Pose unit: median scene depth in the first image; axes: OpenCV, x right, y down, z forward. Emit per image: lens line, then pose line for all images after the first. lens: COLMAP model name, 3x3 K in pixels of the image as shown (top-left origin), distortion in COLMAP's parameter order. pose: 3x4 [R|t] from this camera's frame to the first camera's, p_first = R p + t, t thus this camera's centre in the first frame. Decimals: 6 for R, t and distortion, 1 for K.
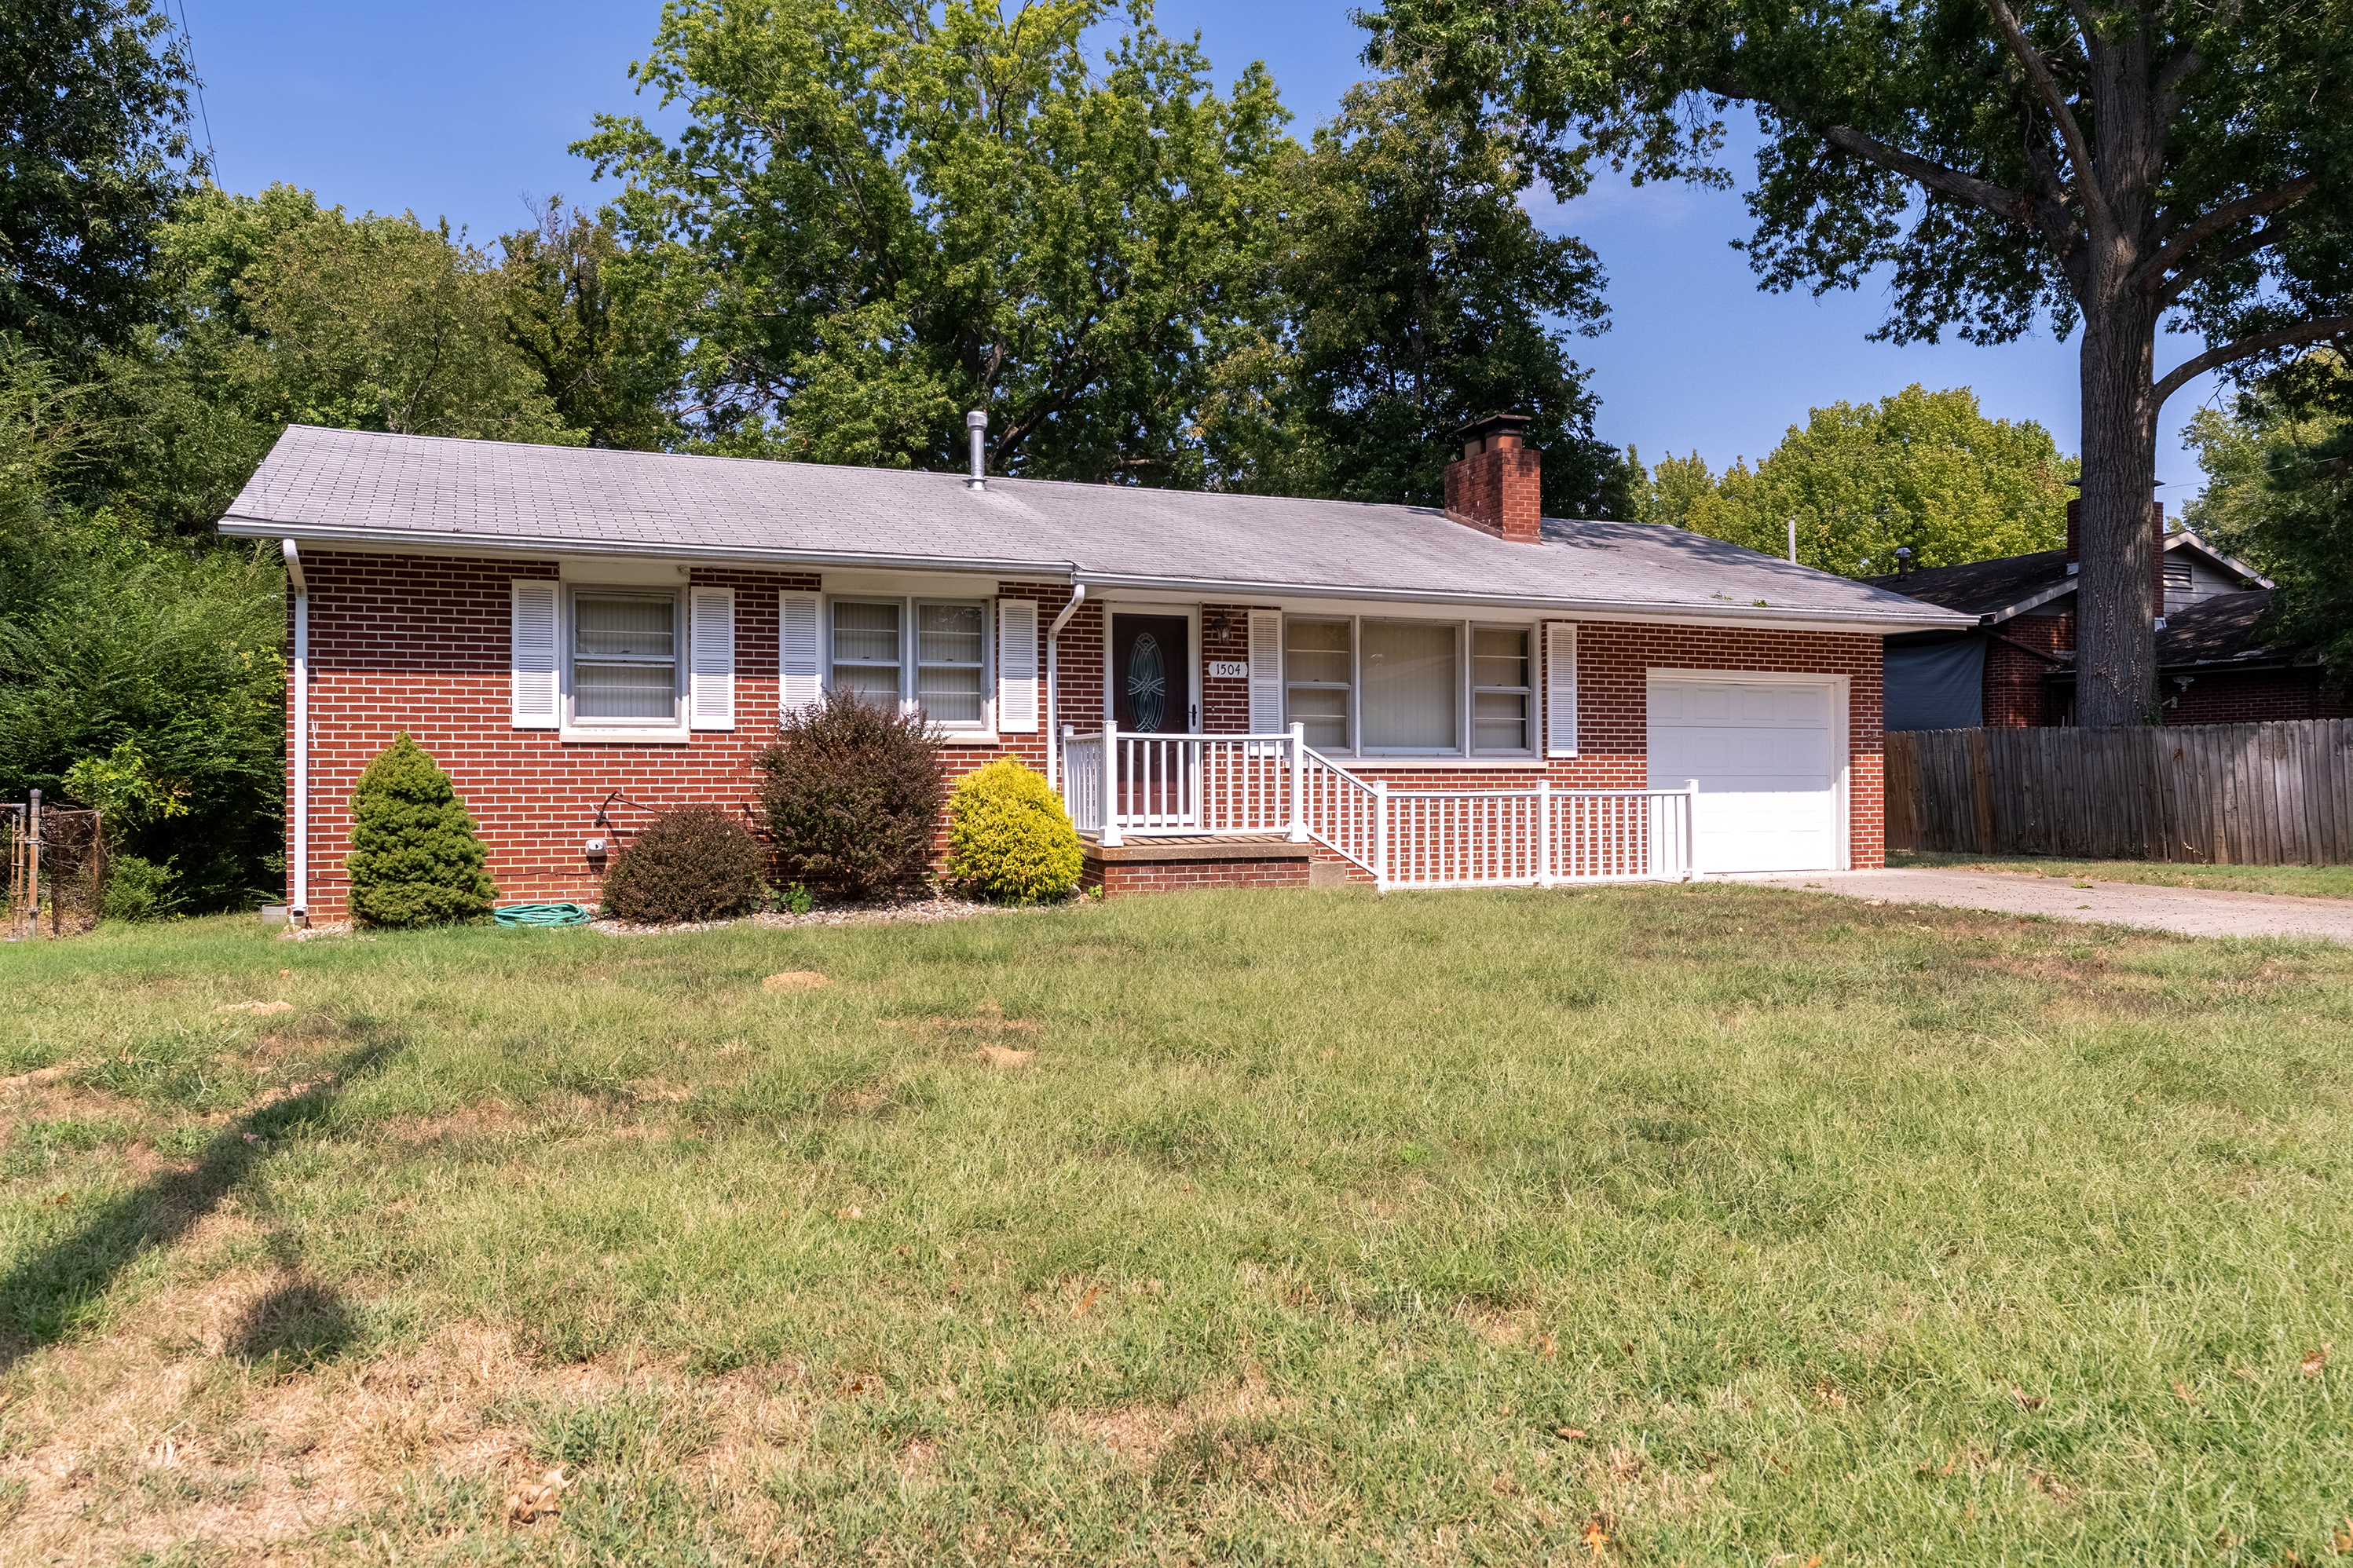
lens RADIAL K [[1715.8, 0, 1177.1], [0, 1715.8, 782.0], [0, 0, 1]] dist [0.000826, 0.002349]
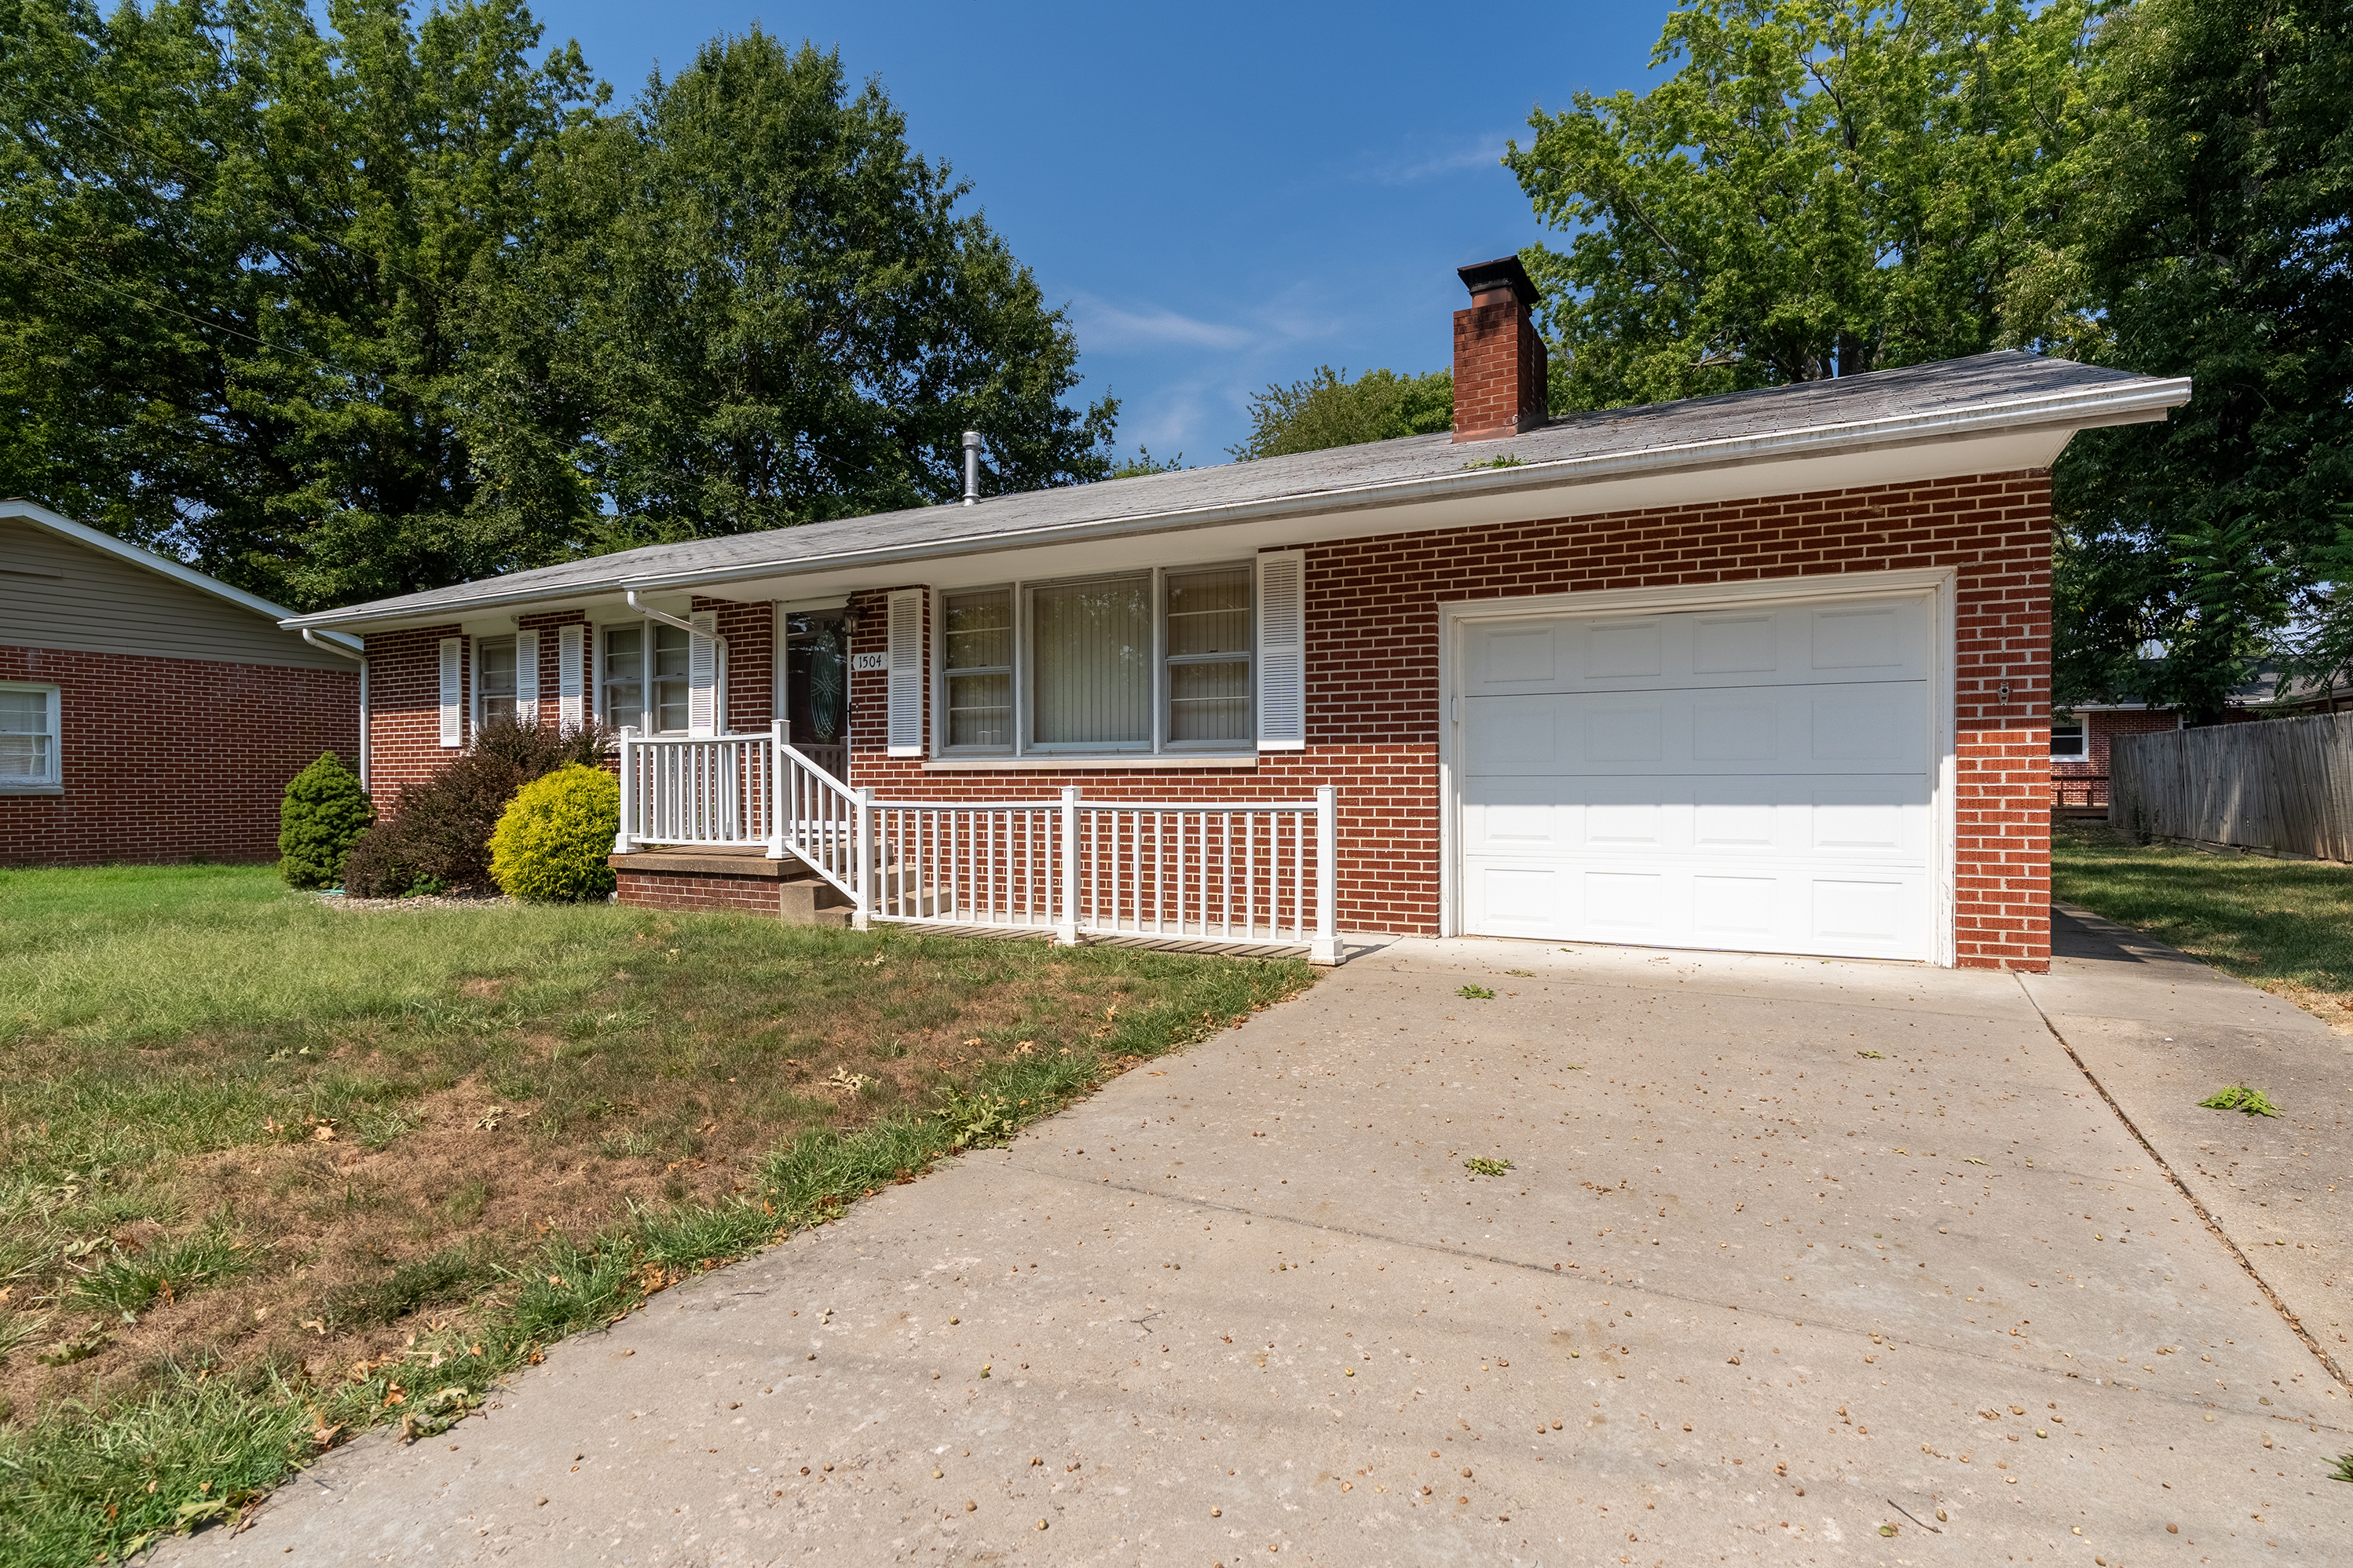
lens RADIAL K [[1207.5, 0, 1159.3], [0, 1207.5, 795.4], [0, 0, 1]] dist [-0.006437, 0.004760]
pose [[0.615293, 0.008093, -0.788257, 0.537885], [0.002763, 0.999919, 0.012423, -0.002666], [0.788293, -0.009822, 0.615221, 0.631015]]
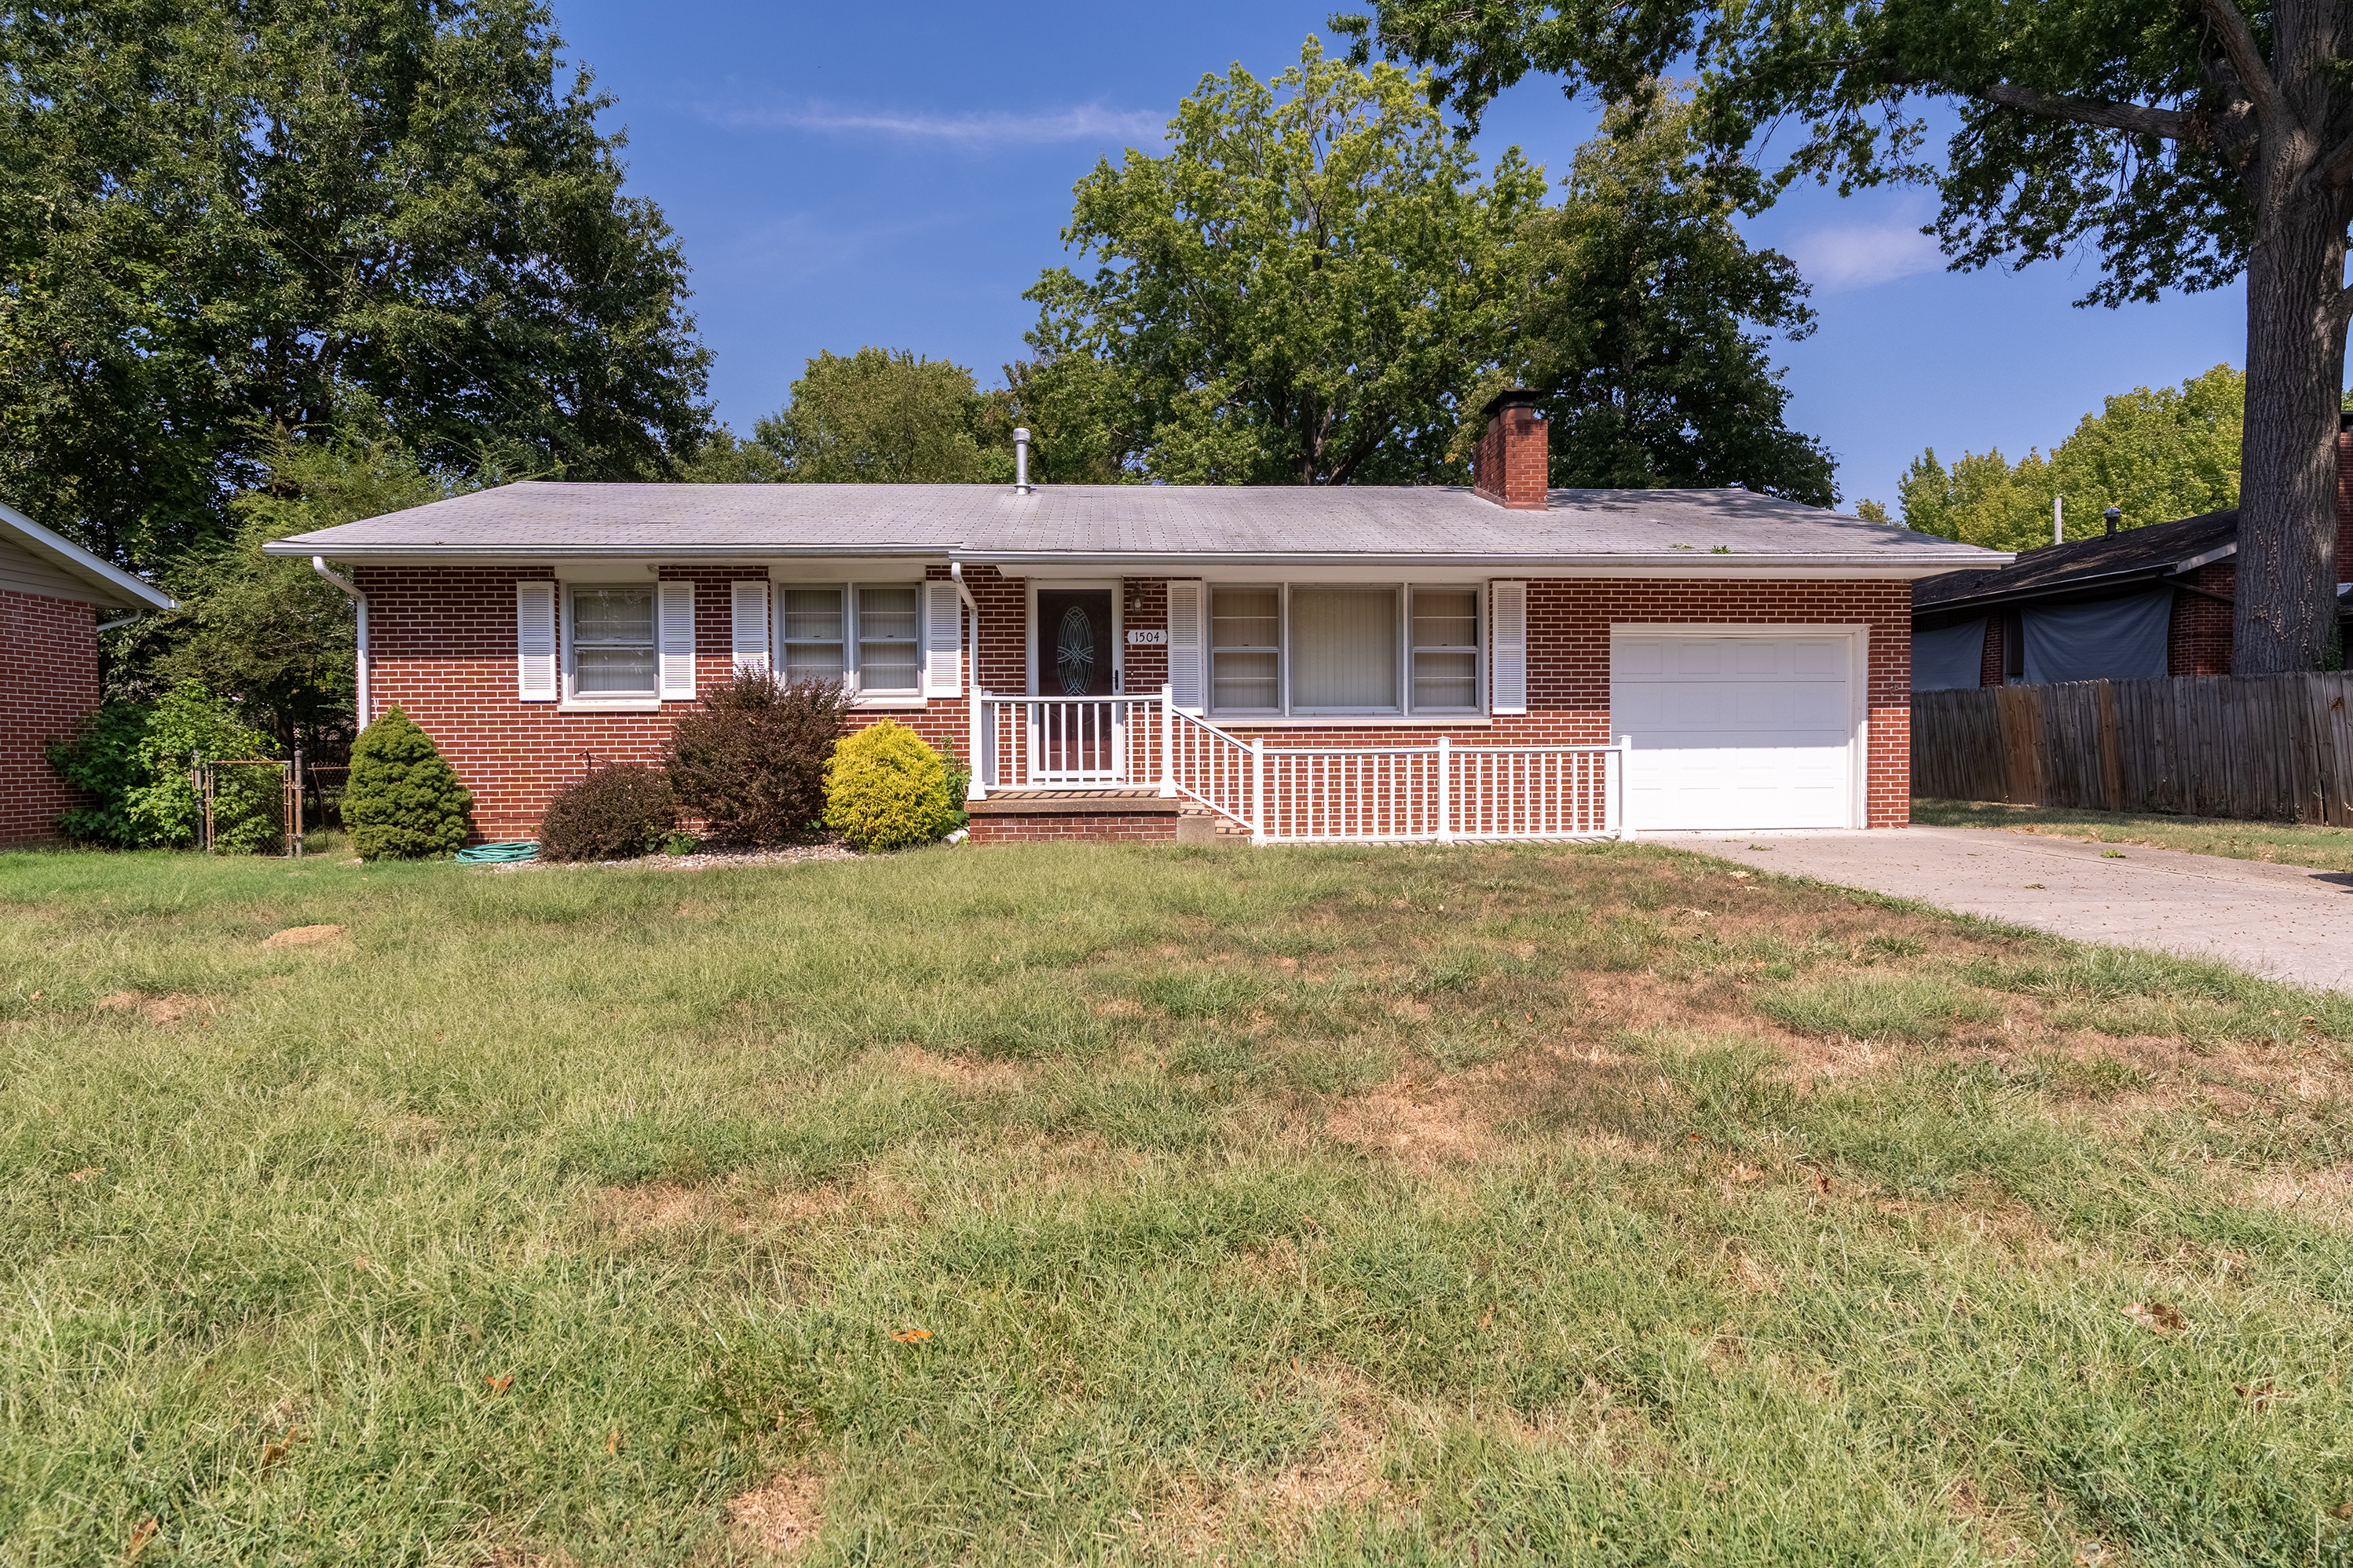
lens RADIAL K [[1207.5, 0, 1169.4], [0, 1207.5, 779.9], [0, 0, 1]] dist [-0.006437, 0.004760]
pose [[0.940709, 0.005198, -0.339175, 0.261994], [0.005460, 0.999521, 0.030463, 0.001329], [0.339170, -0.030509, 0.940230, 0.244291]]
